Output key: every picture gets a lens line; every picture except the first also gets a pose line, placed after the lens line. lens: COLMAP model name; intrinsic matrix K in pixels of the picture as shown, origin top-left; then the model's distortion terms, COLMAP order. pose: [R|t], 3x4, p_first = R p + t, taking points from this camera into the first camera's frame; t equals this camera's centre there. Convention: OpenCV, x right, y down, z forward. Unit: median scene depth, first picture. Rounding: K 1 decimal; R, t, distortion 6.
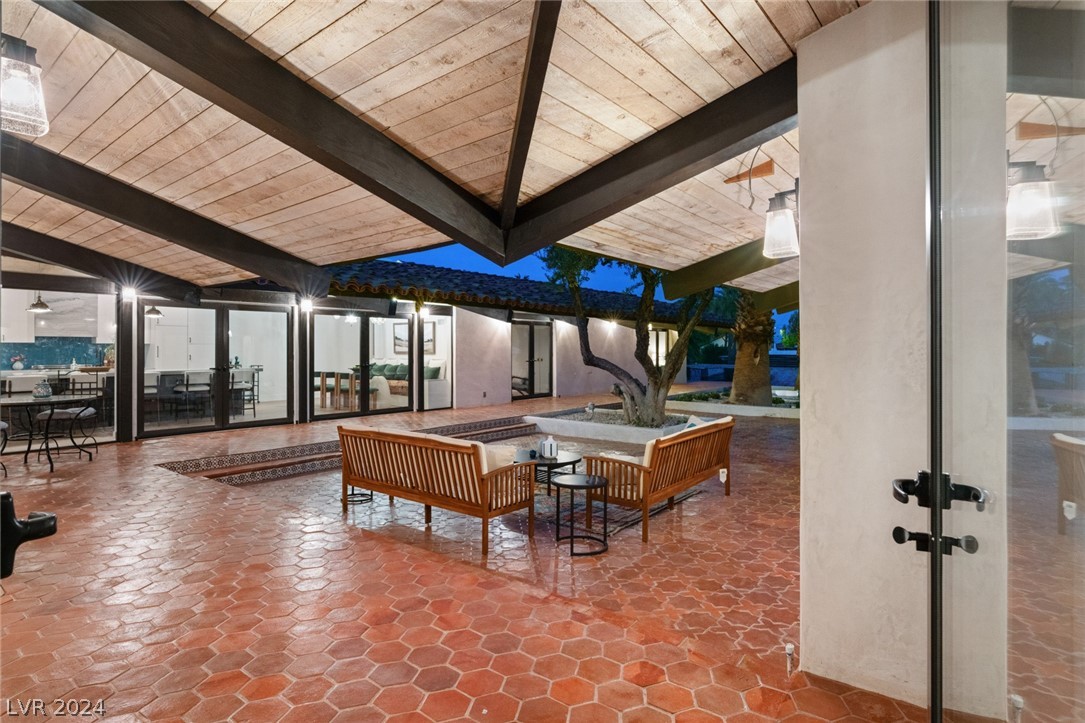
lens RADIAL K [[569.8, 0, 542.5], [0, 569.8, 361.5], [0, 0, 1]] dist [-0.000418, -0.000070]
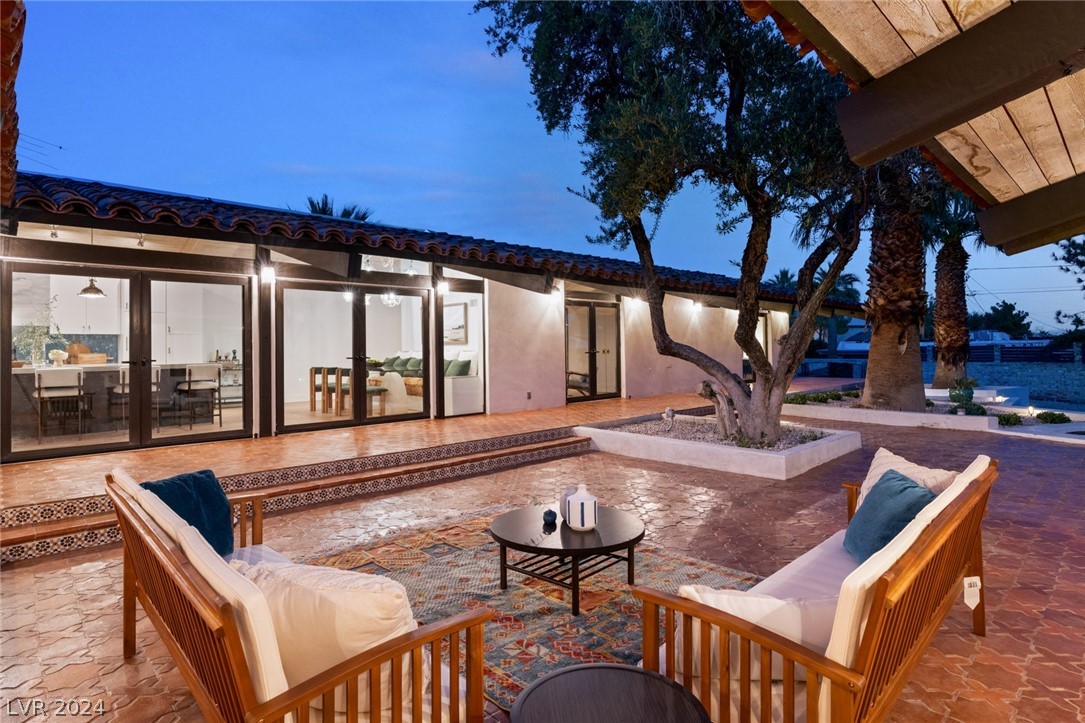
lens RADIAL K [[569.0, 0, 547.9], [0, 569.0, 342.0], [0, 0, 1]] dist [0.000219, 0.000116]
pose [[0.991328, -0.012253, -0.130835, 0.027510], [0.008434, 0.999523, -0.029706, 0.009482], [0.131137, 0.028345, 0.990959, 0.261929]]
